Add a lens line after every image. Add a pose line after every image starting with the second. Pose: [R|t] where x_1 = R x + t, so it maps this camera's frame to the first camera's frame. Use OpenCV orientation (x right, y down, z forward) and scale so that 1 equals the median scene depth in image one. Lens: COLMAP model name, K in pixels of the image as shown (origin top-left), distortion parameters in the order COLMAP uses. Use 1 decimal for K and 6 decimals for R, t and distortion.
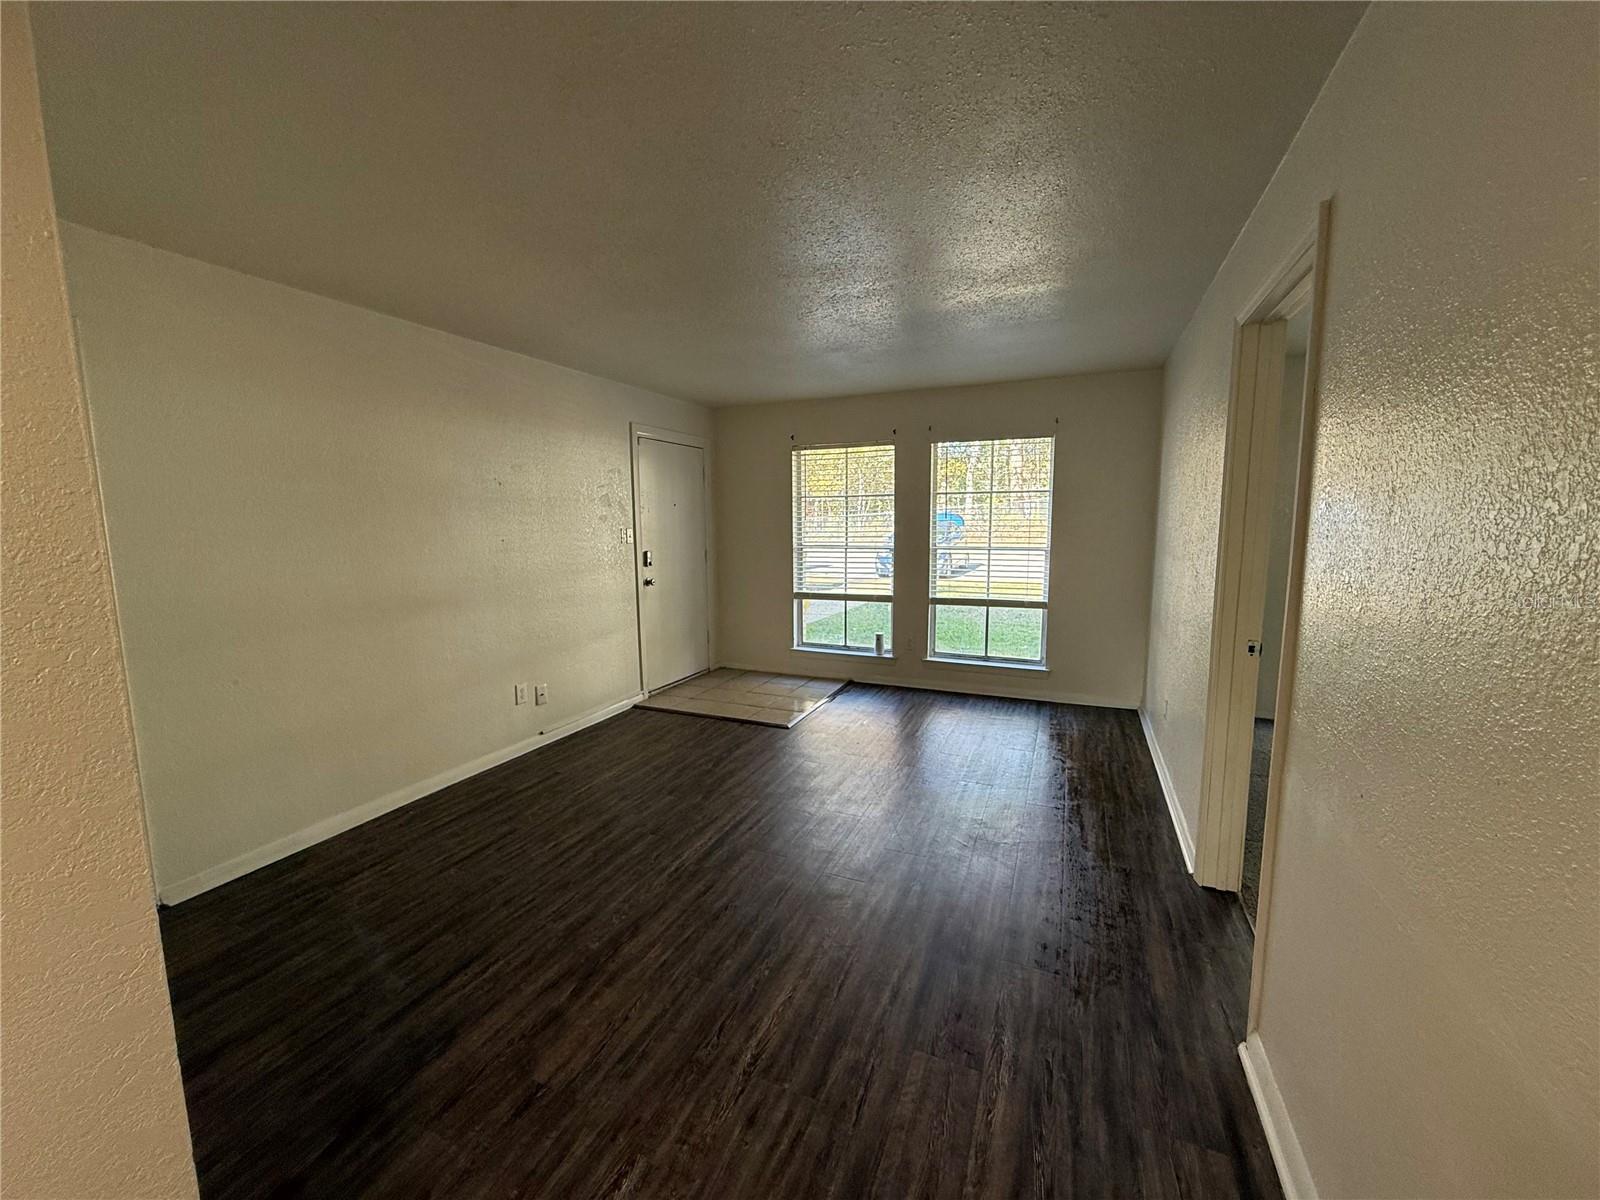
lens RADIAL K [[630.0, 0, 799.2], [0, 630.0, 594.9], [0, 0, 1]] dist [0.000364, 0.000379]
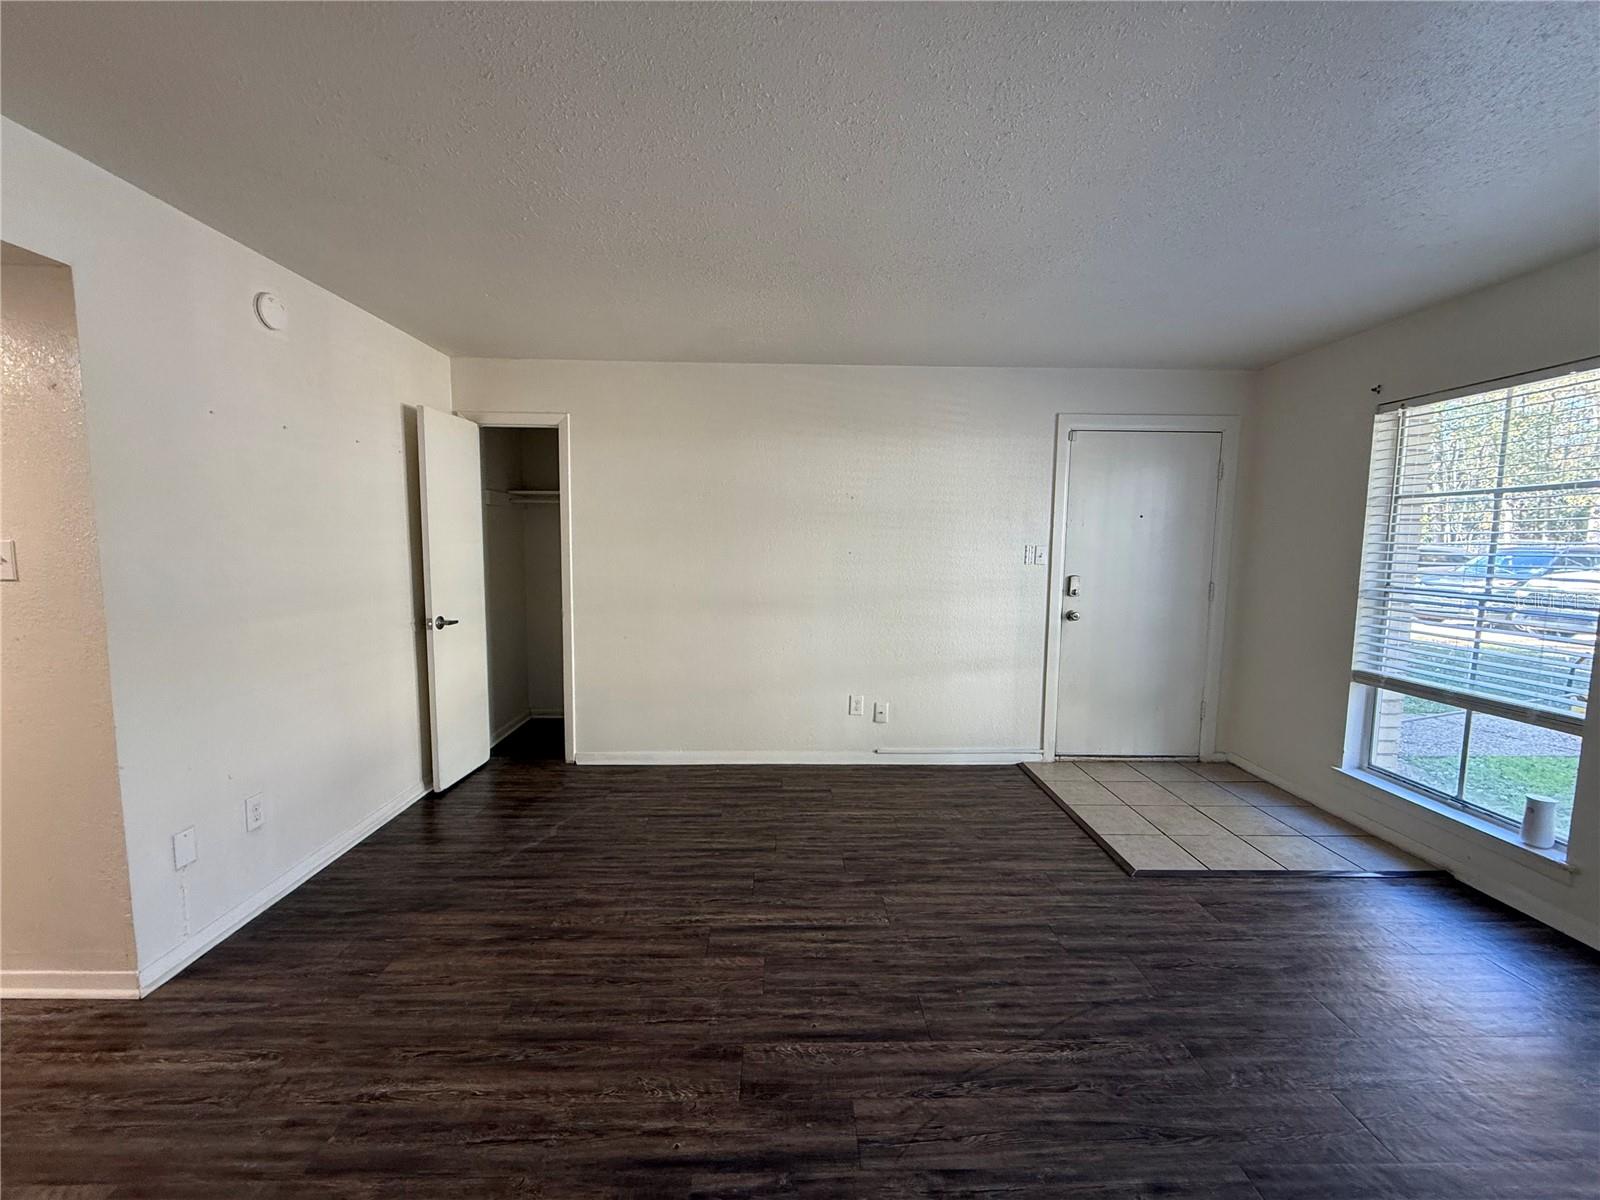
lens RADIAL K [[630.0, 0, 791.9], [0, 630.0, 595.1], [0, 0, 1]] dist [0.000364, 0.000379]
pose [[0.419936, 0.091614, -0.902918, 0.397778], [-0.120123, 0.991749, 0.044759, -0.049066], [0.899569, 0.089666, 0.427476, 0.447336]]
